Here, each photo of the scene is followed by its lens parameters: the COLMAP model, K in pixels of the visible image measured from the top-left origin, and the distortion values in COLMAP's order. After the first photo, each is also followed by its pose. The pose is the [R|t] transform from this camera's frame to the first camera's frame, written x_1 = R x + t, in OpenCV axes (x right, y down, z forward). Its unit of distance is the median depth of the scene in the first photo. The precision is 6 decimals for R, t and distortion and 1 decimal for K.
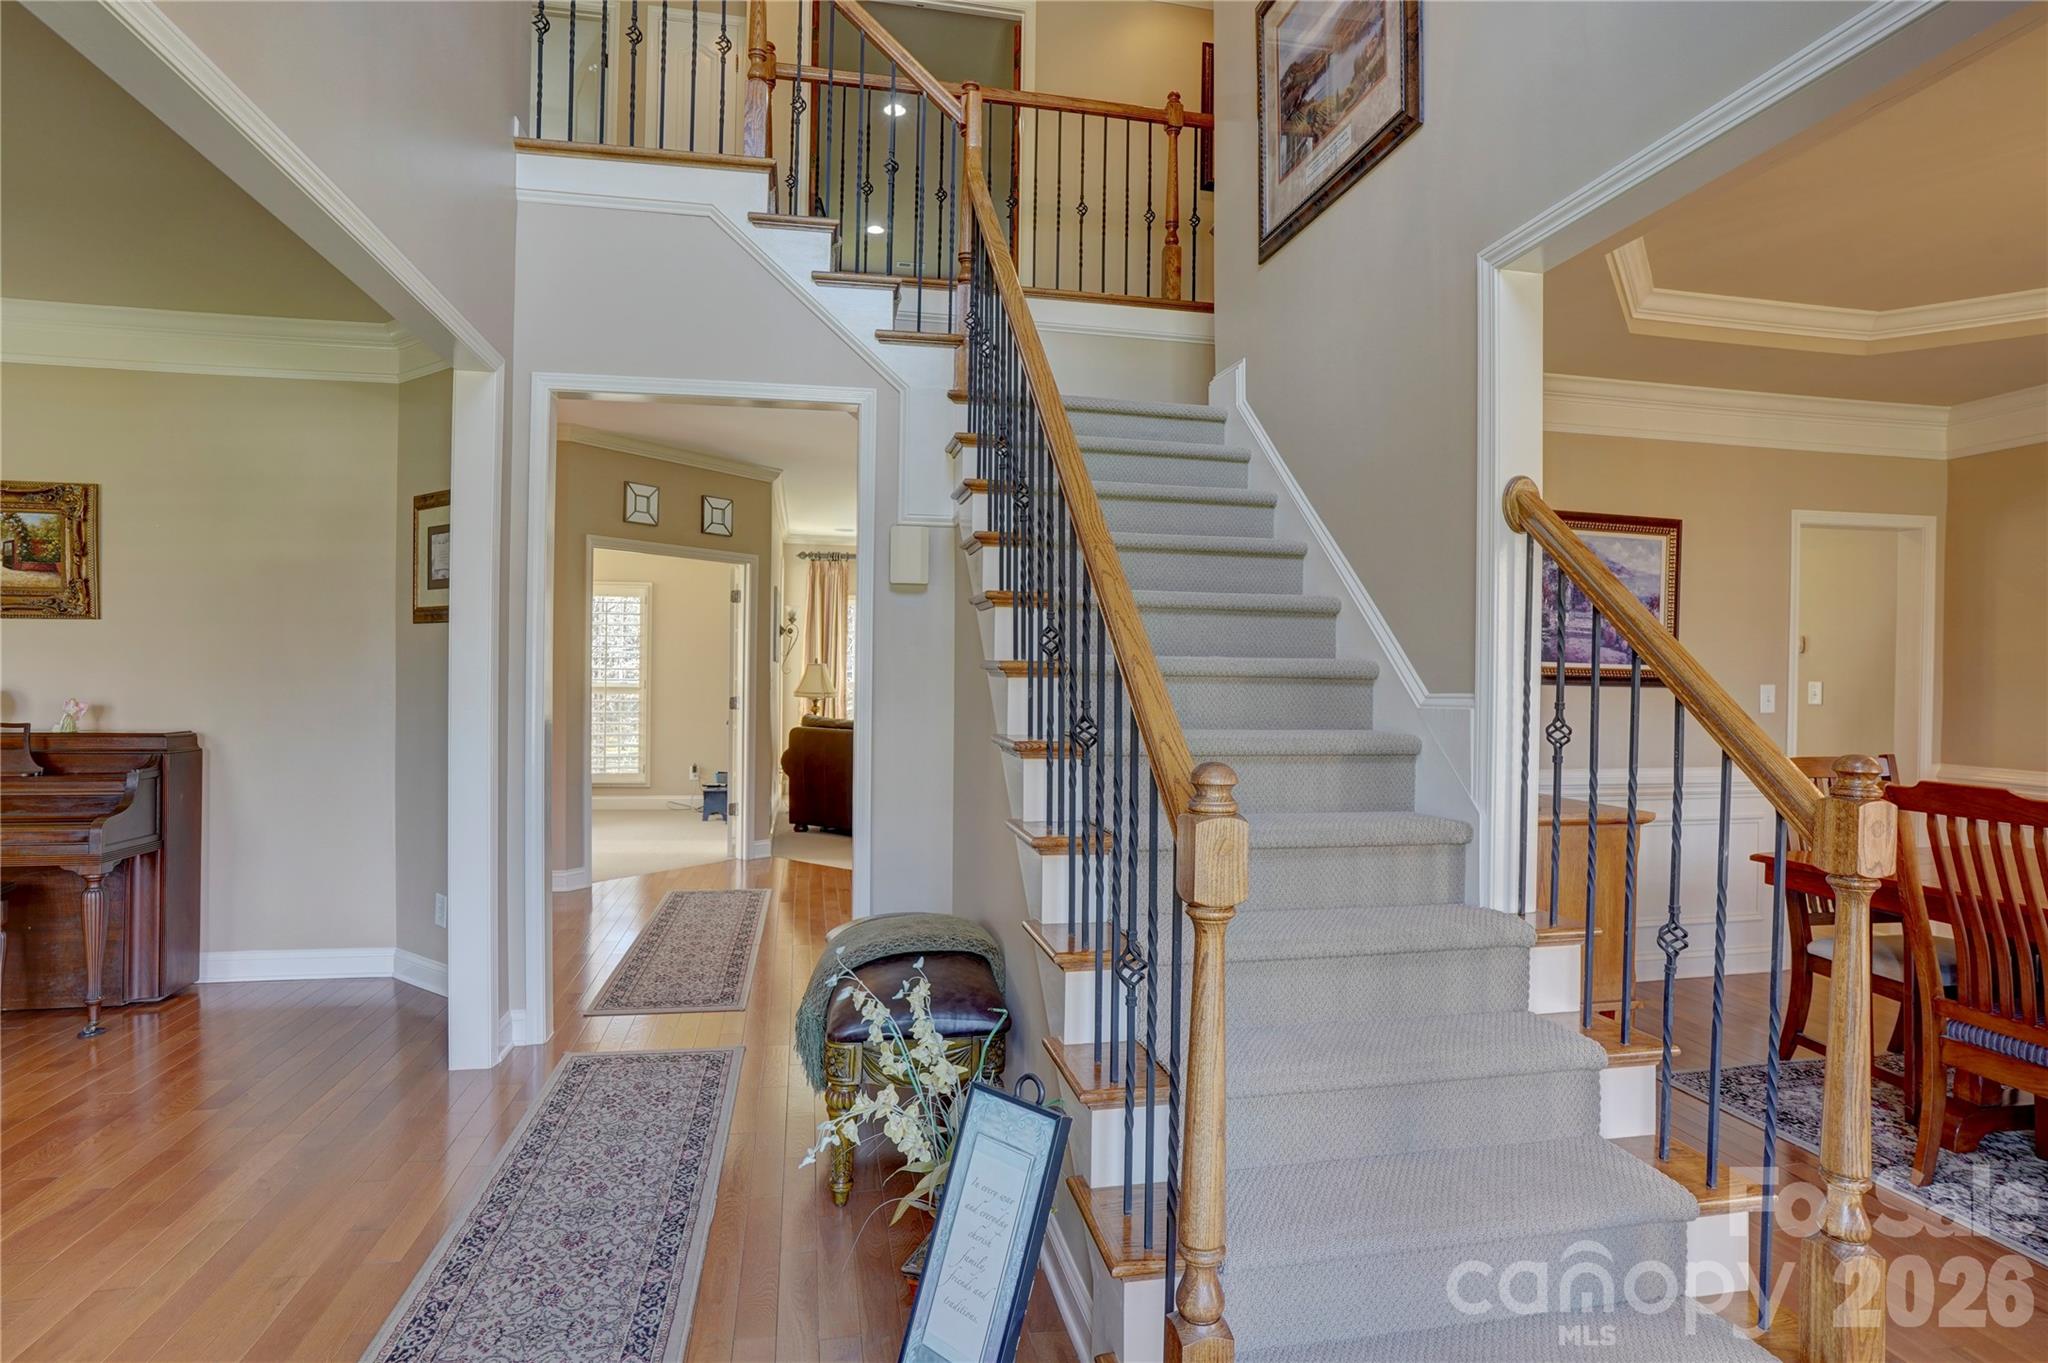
lens RADIAL K [[1077.1, 0, 1022.5], [0, 1077.1, 677.2], [0, 0, 1]] dist [-0.071787, 0.040178]
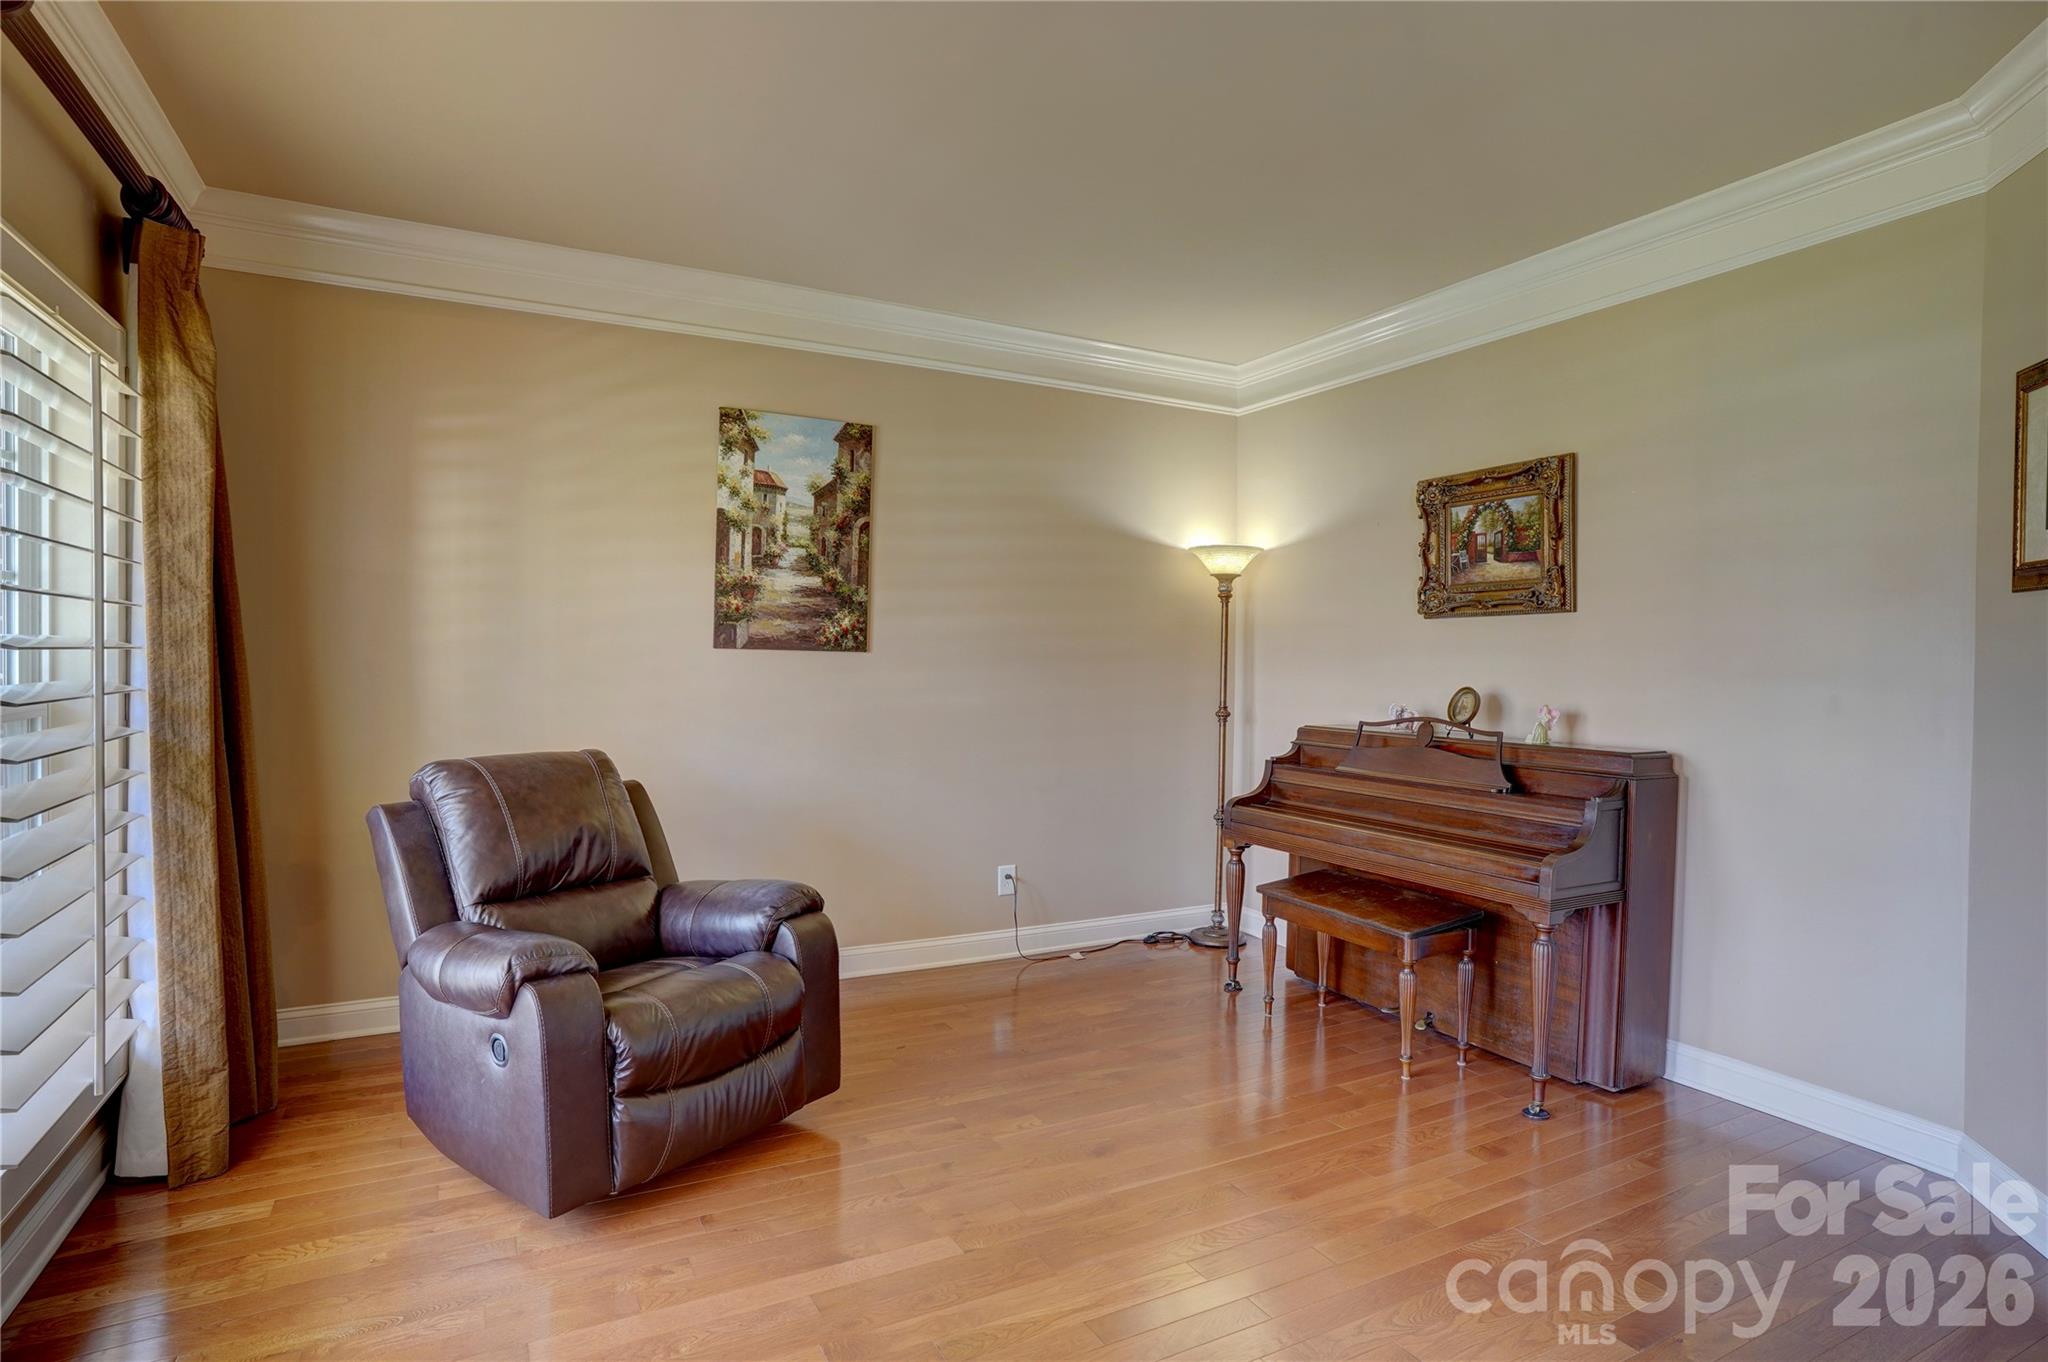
lens RADIAL K [[1077.1, 0, 1026.0], [0, 1077.1, 684.6], [0, 0, 1]] dist [-0.071787, 0.040178]
pose [[0.291499, 0.015409, -0.956447, -0.195554], [-0.009721, 0.999866, 0.013146, -0.003703], [0.956522, 0.005466, 0.291610, 0.329838]]
